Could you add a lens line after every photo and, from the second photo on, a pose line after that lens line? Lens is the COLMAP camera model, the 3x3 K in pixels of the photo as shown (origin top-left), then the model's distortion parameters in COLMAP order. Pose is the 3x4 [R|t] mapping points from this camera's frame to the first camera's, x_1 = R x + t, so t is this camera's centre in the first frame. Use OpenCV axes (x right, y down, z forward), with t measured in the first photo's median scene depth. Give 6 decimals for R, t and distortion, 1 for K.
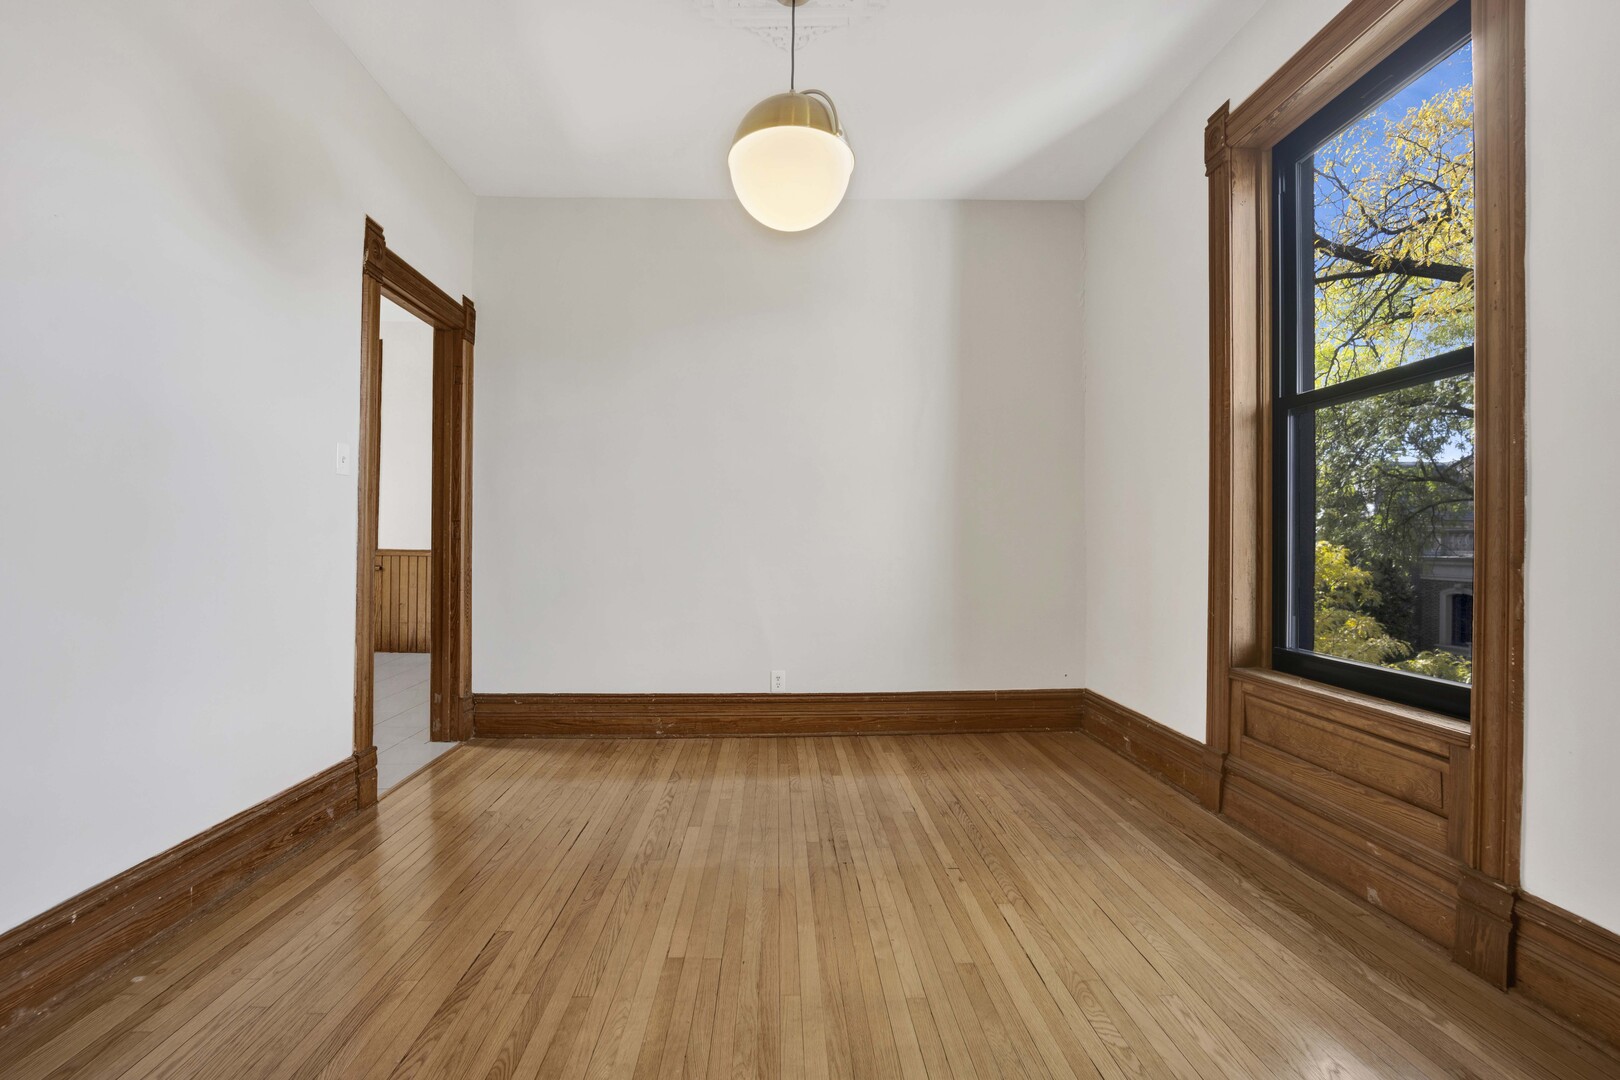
lens RADIAL K [[673.8, 0, 813.6], [0, 673.8, 539.0], [0, 0, 1]] dist [-0.024870, 0.000537]
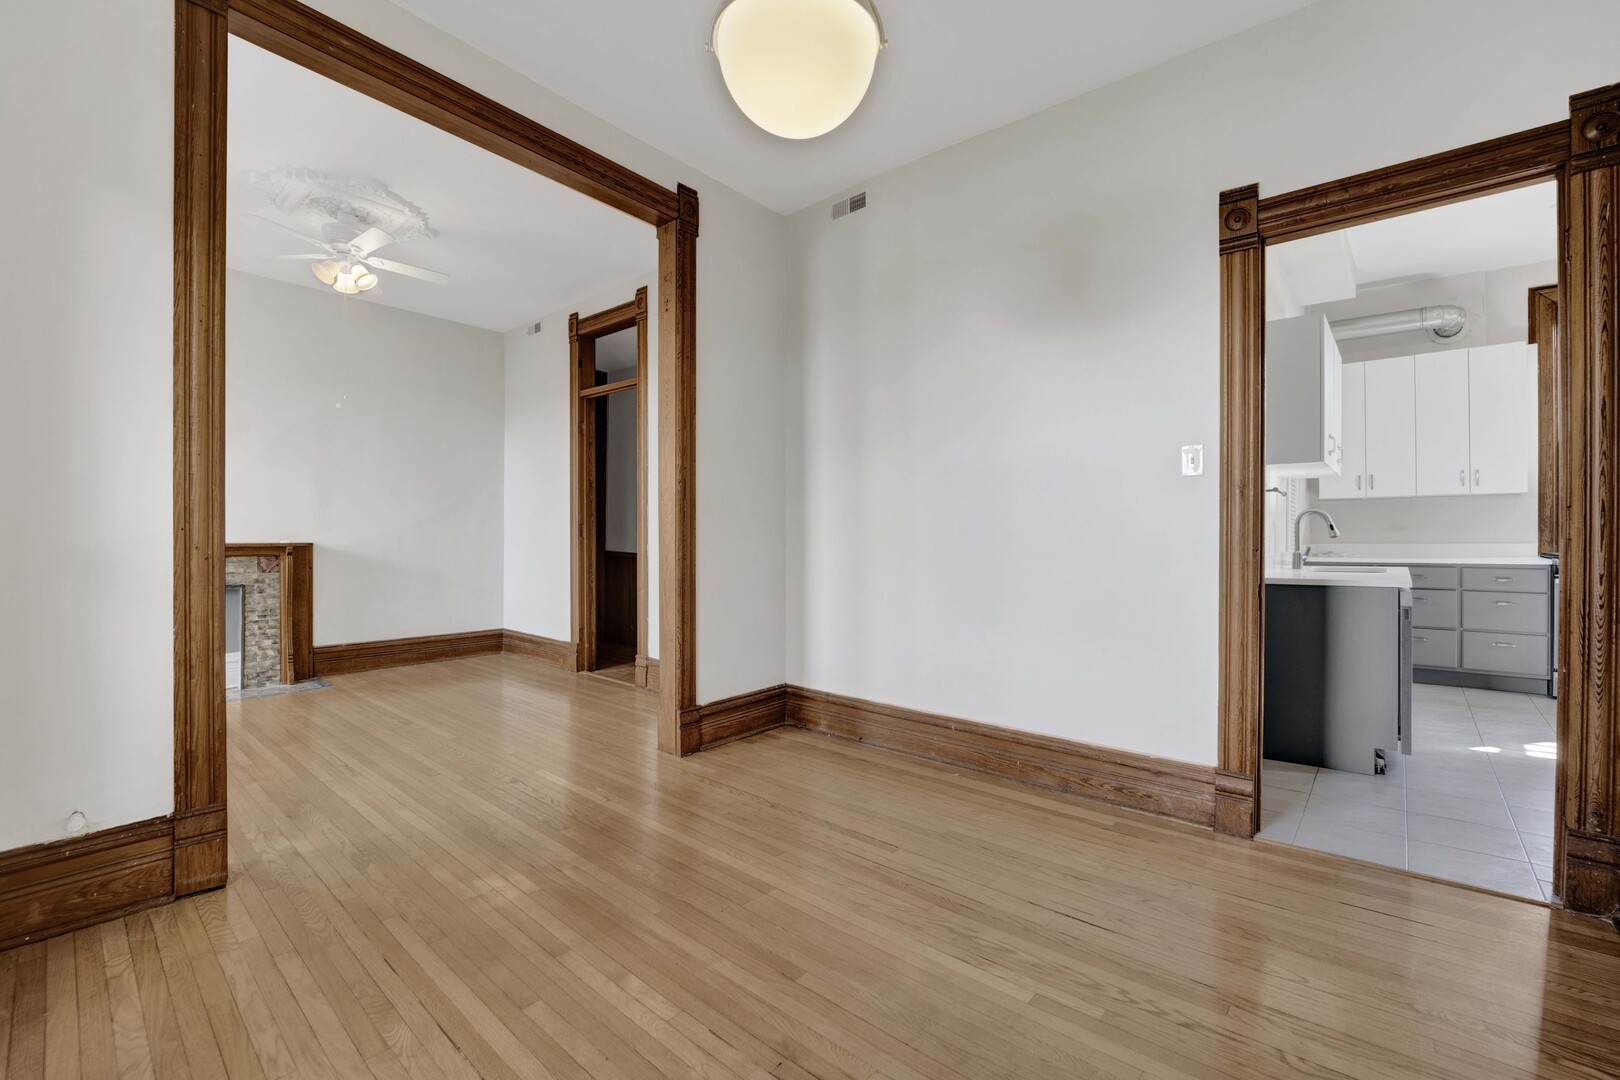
lens RADIAL K [[704.9, 0, 806.4], [0, 704.9, 534.8], [0, 0, 1]] dist [-0.019382, -0.000750]
pose [[-0.702232, -0.014830, -0.711794, 0.443845], [-0.003857, 0.999848, -0.017027, 0.014944], [0.711938, -0.009211, -0.702182, 1.333379]]
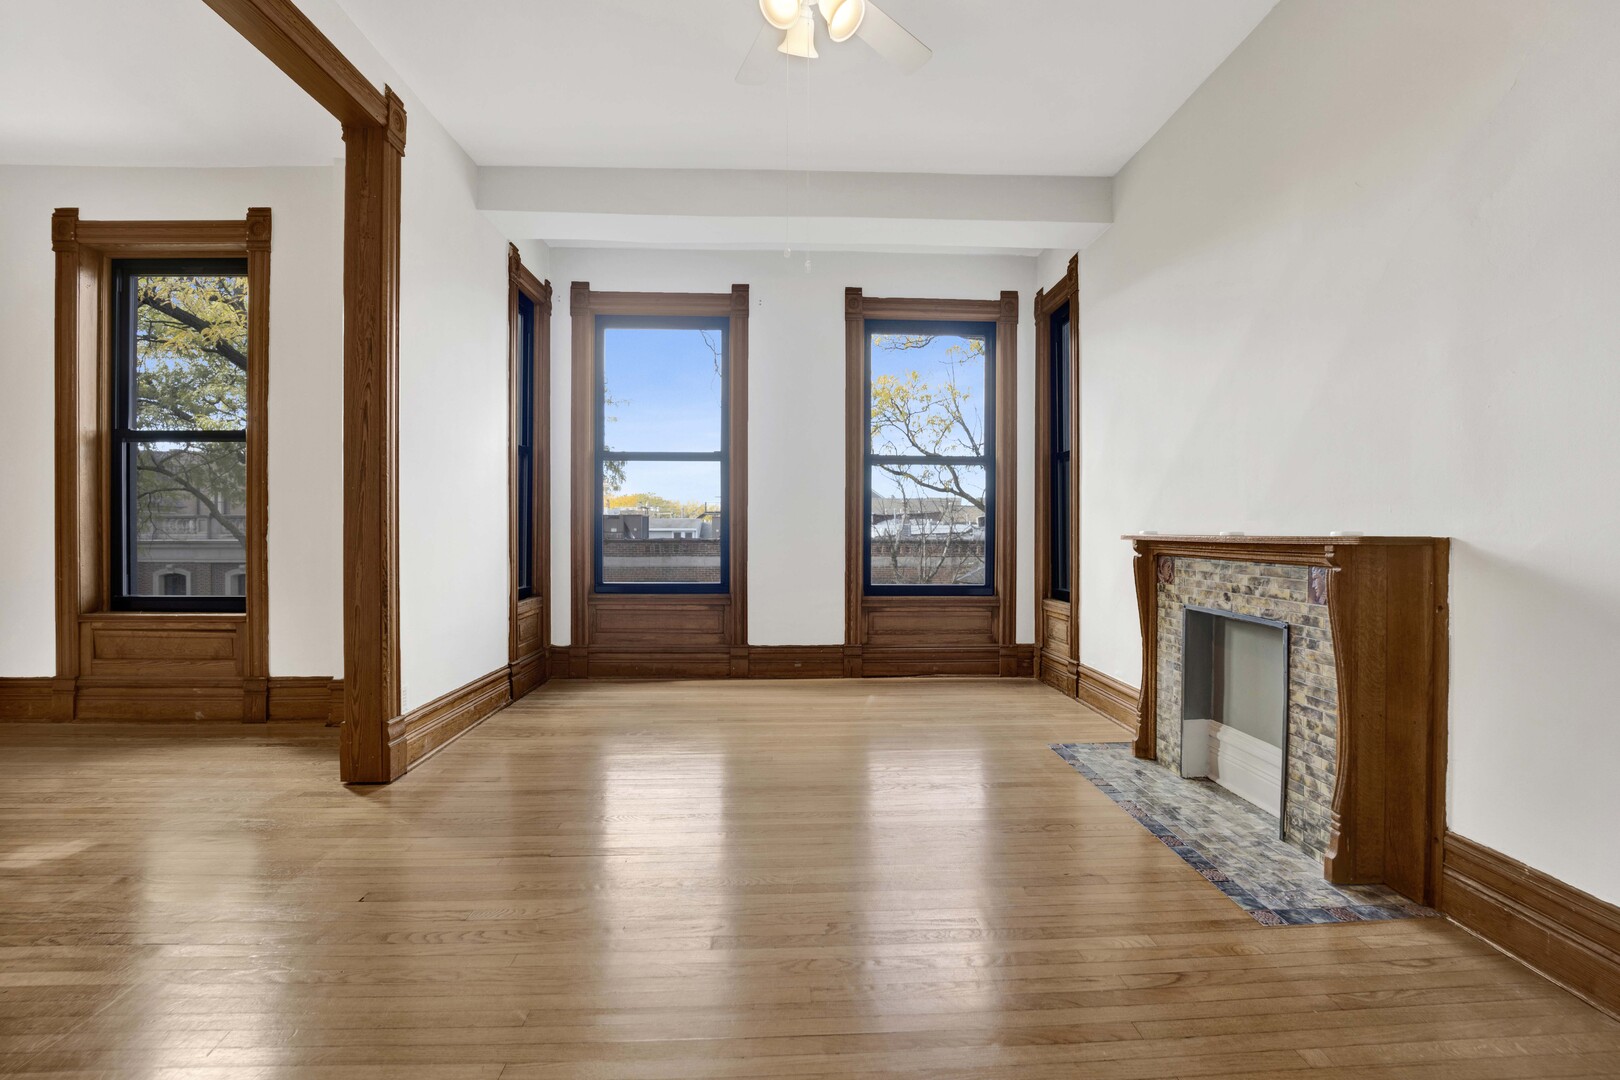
lens RADIAL K [[673.8, 0, 814.6], [0, 673.8, 534.5], [0, 0, 1]] dist [-0.024870, 0.000537]
pose [[0.006507, -0.013839, 0.999883, -0.752343], [-0.003046, 0.999899, 0.013859, -0.002232], [-0.999974, -0.003136, 0.006464, -0.573510]]
